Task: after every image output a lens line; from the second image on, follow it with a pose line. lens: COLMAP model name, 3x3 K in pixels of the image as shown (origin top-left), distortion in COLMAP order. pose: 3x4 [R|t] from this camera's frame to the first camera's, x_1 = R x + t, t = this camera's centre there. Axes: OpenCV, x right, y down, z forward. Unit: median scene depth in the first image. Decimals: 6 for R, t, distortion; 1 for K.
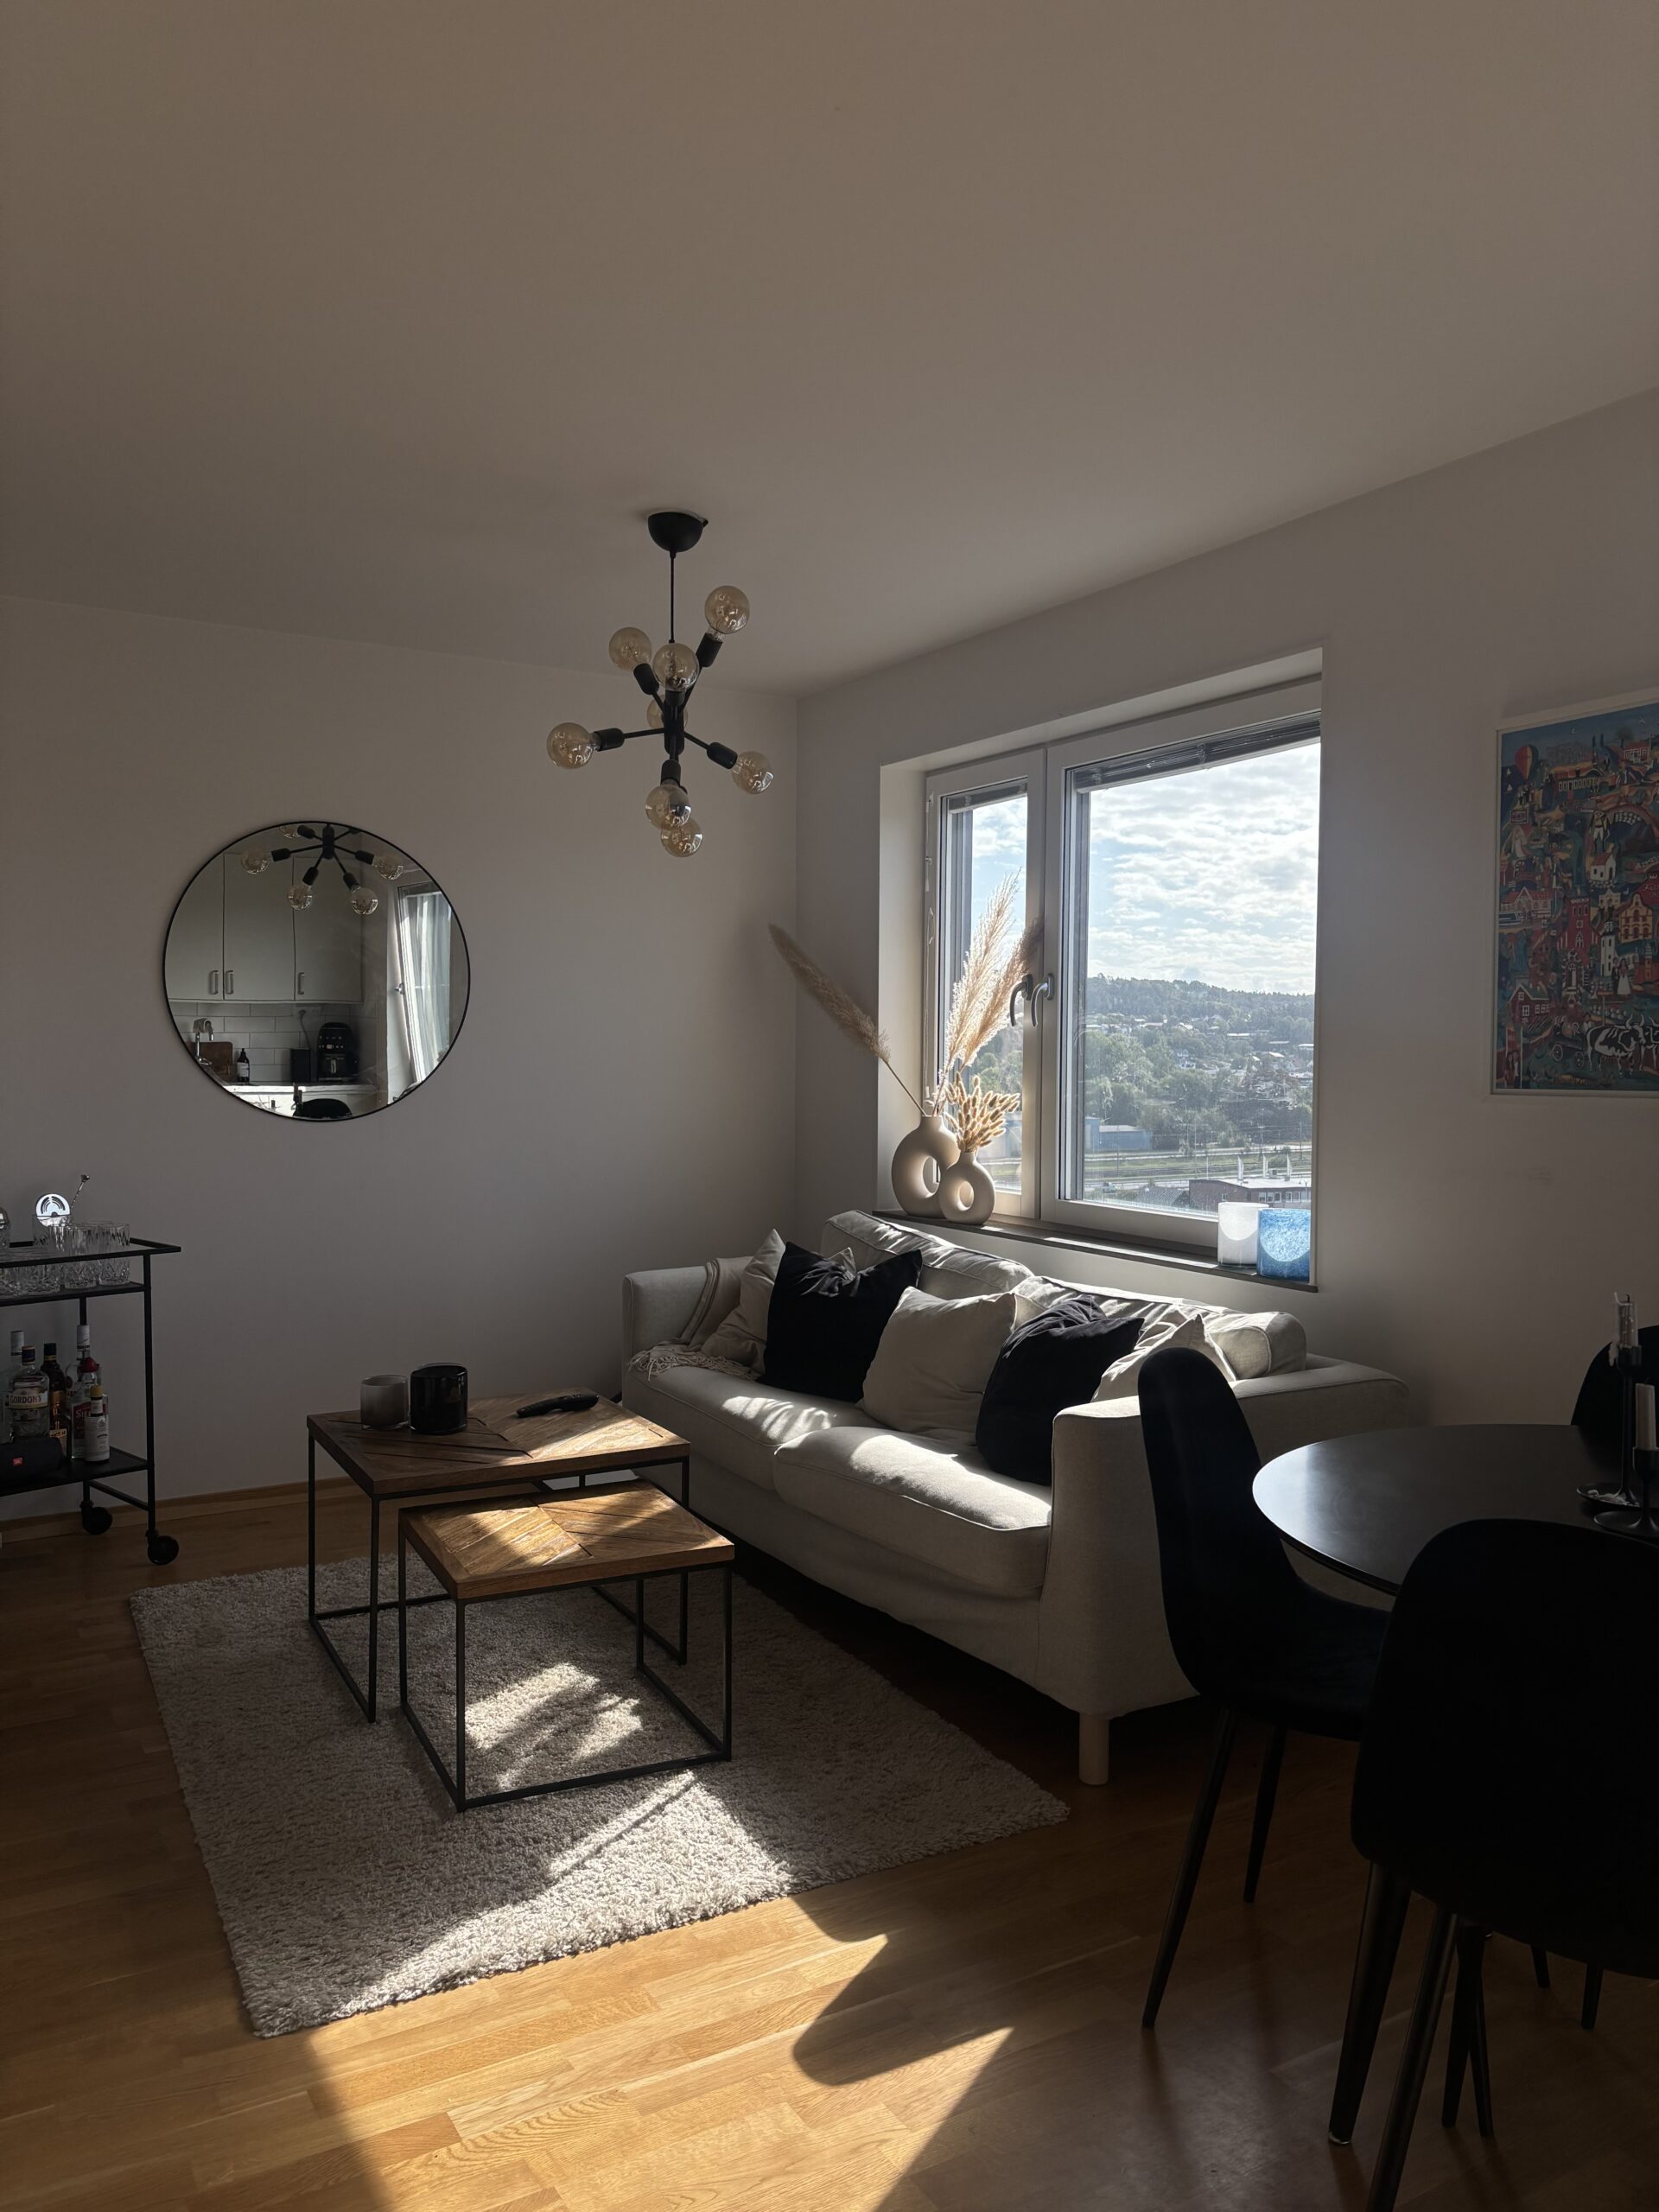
lens RADIAL K [[1651.4, 0, 829.5], [0, 1651.4, 1106.0], [0, 0, 1]] dist [0.051504, -0.065238]
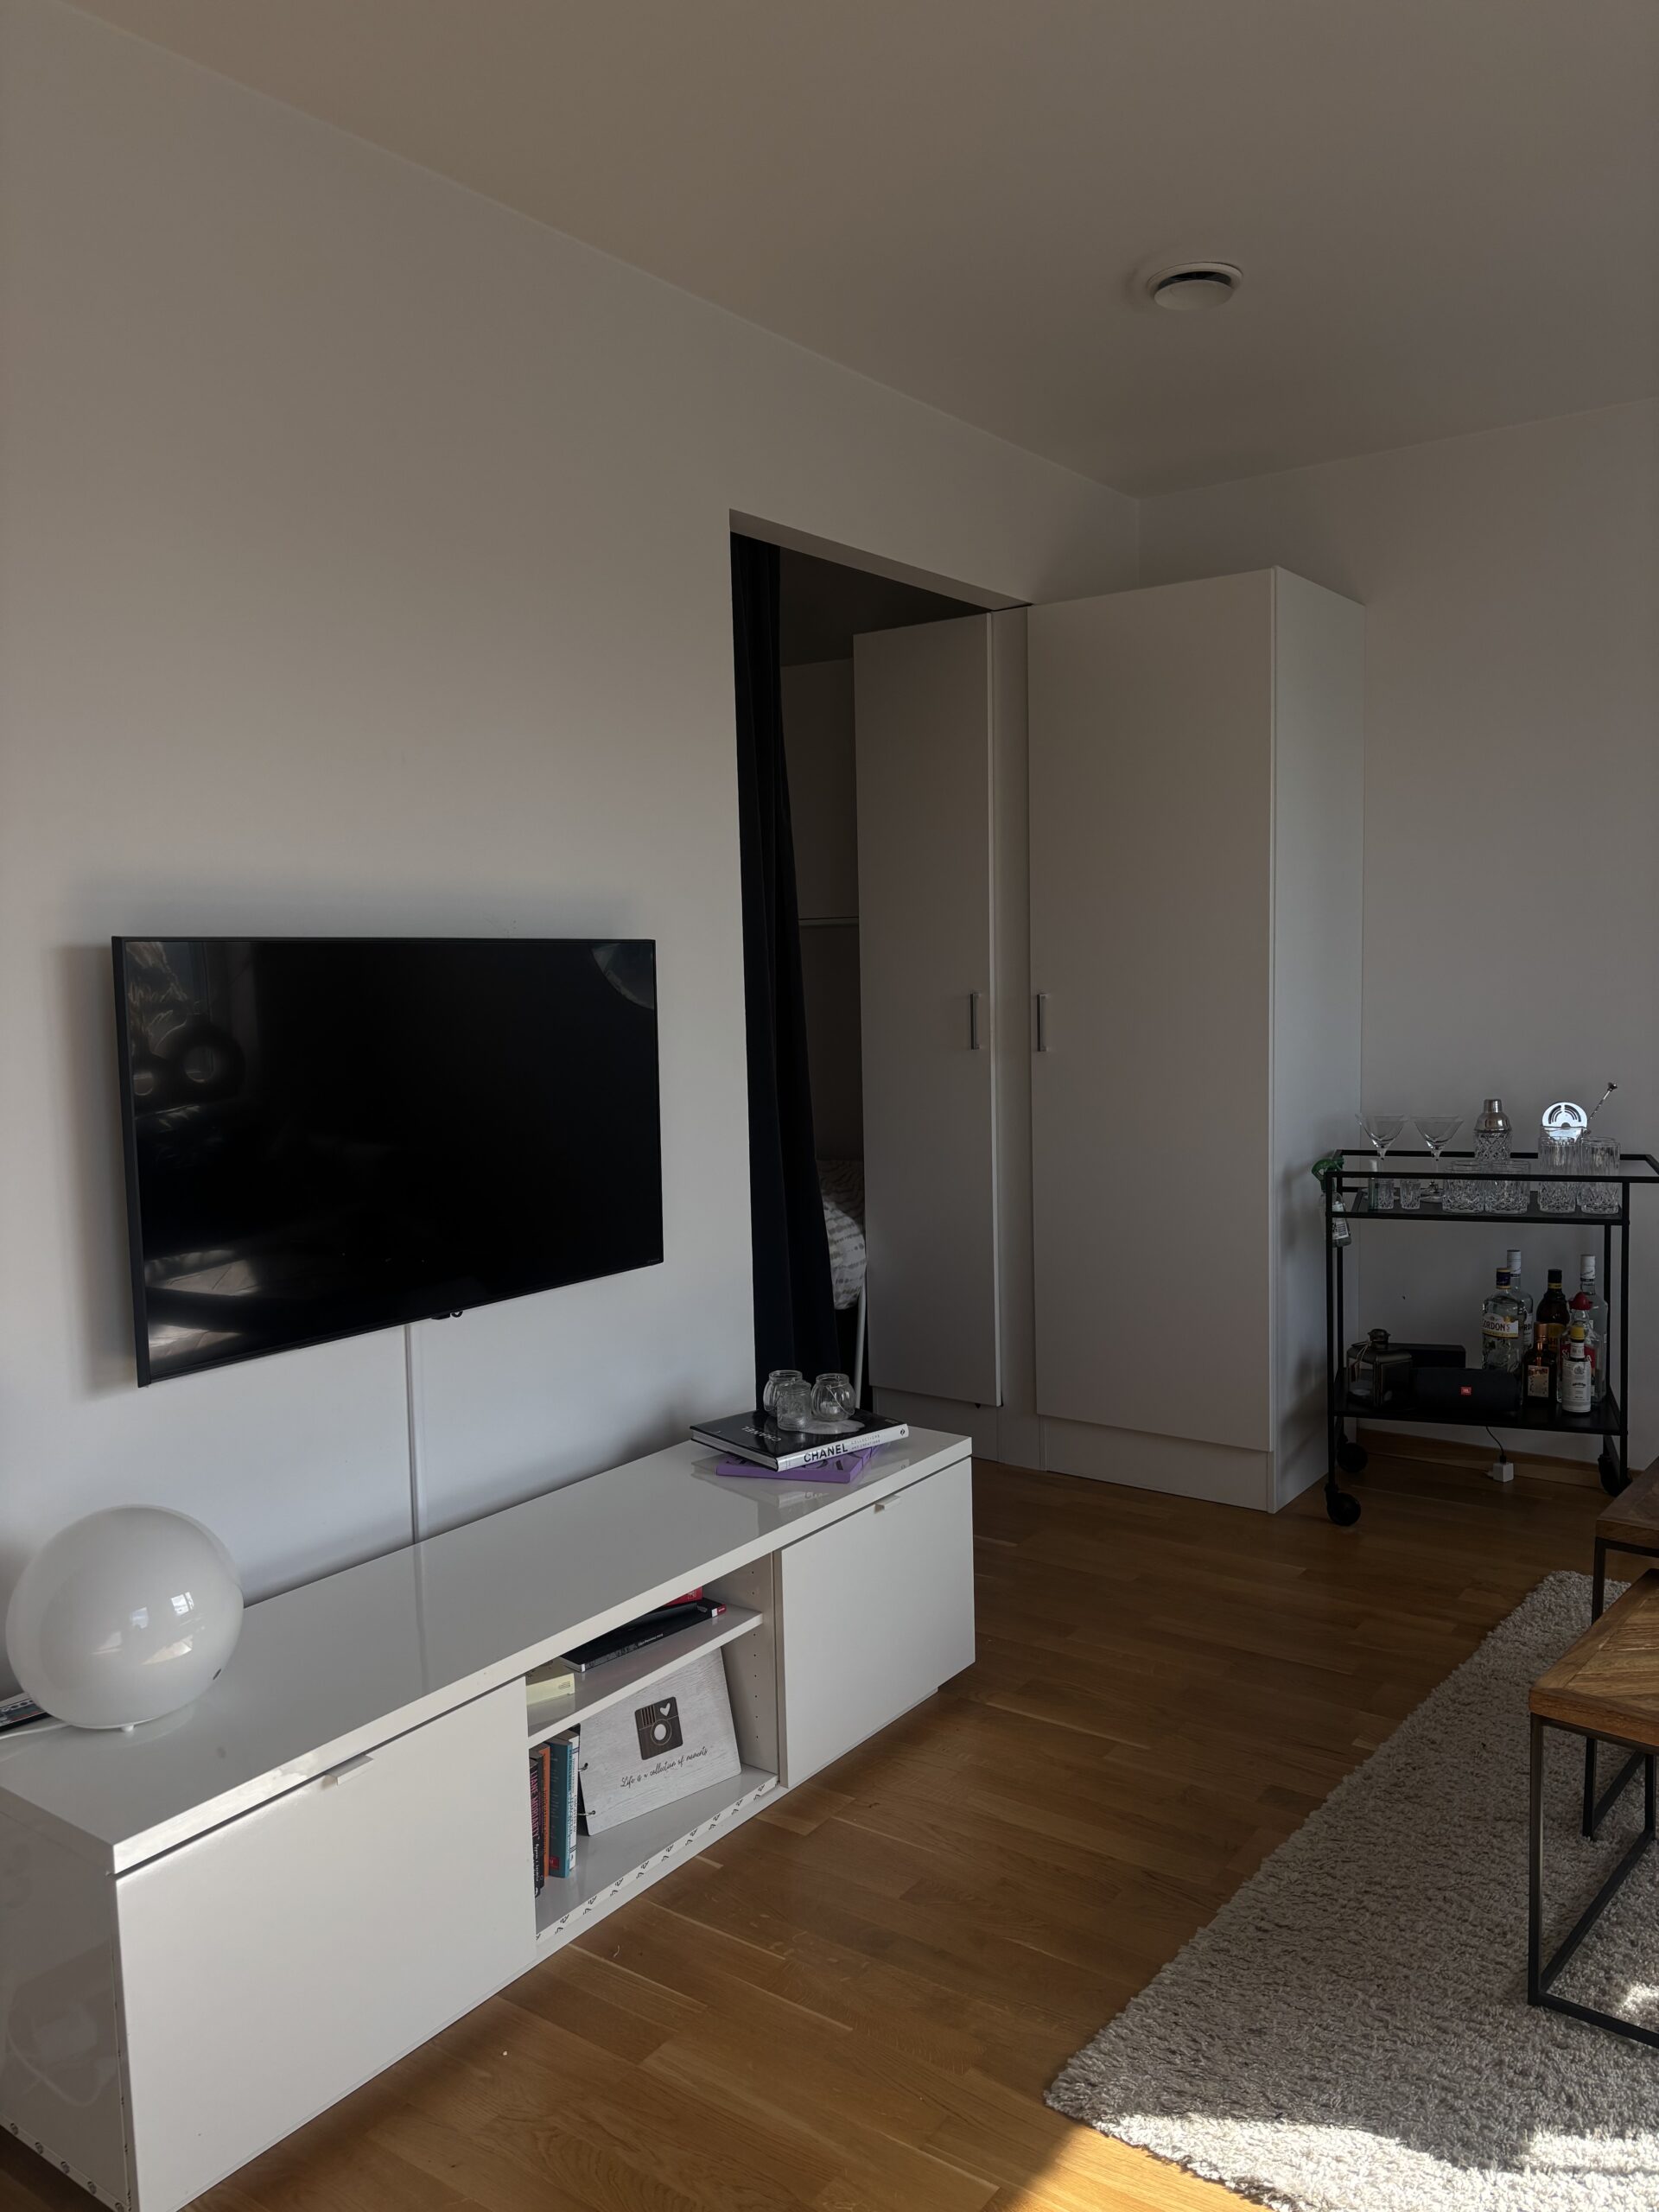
lens RADIAL K [[1651.4, 0, 829.5], [0, 1651.4, 1106.0], [0, 0, 1]] dist [0.051504, -0.065238]
pose [[0.388990, 0.062930, -0.919090, 0.198558], [0.000015, 0.997664, 0.068316, -0.005633], [0.921242, -0.026588, 0.388080, 0.308276]]
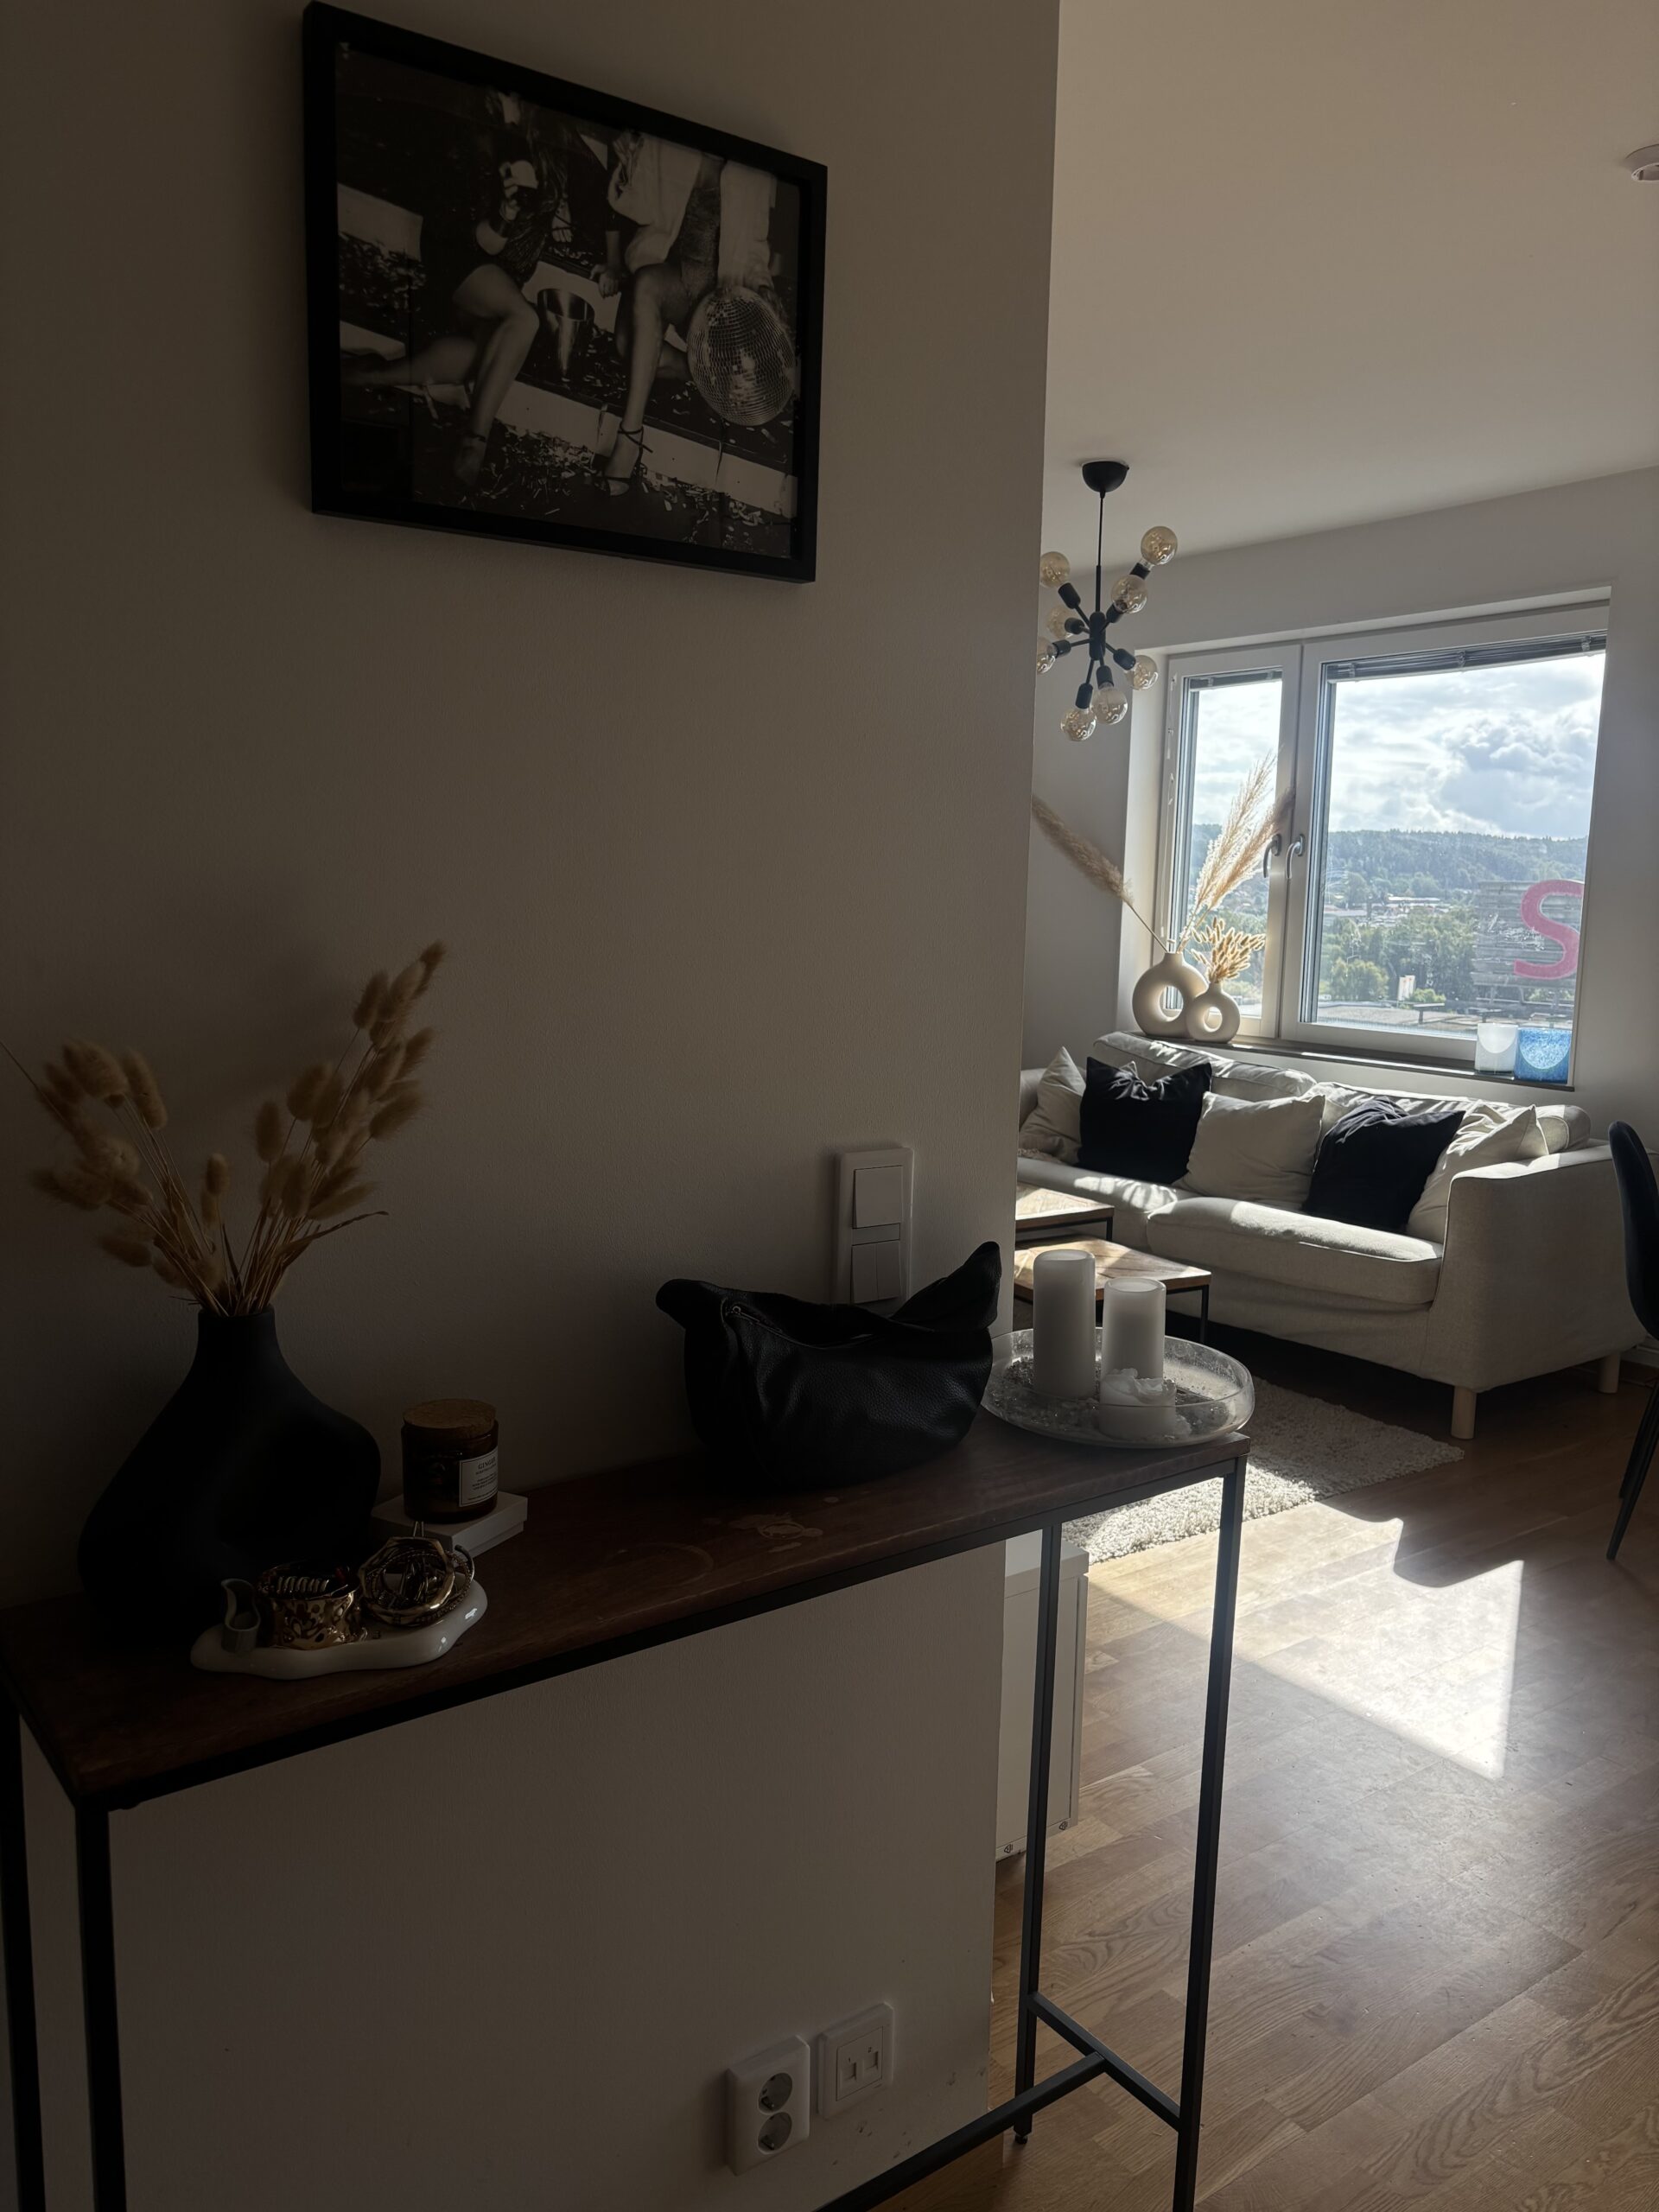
lens RADIAL K [[1629.6, 0, 823.2], [0, 1629.6, 1131.1], [0, 0, 1]] dist [-0.075061, 0.167466]
pose [[0.998543, -0.005402, 0.053698, -0.327961], [-0.000977, 0.993005, 0.118065, -0.005146], [-0.053961, -0.117946, 0.991553, -0.205156]]
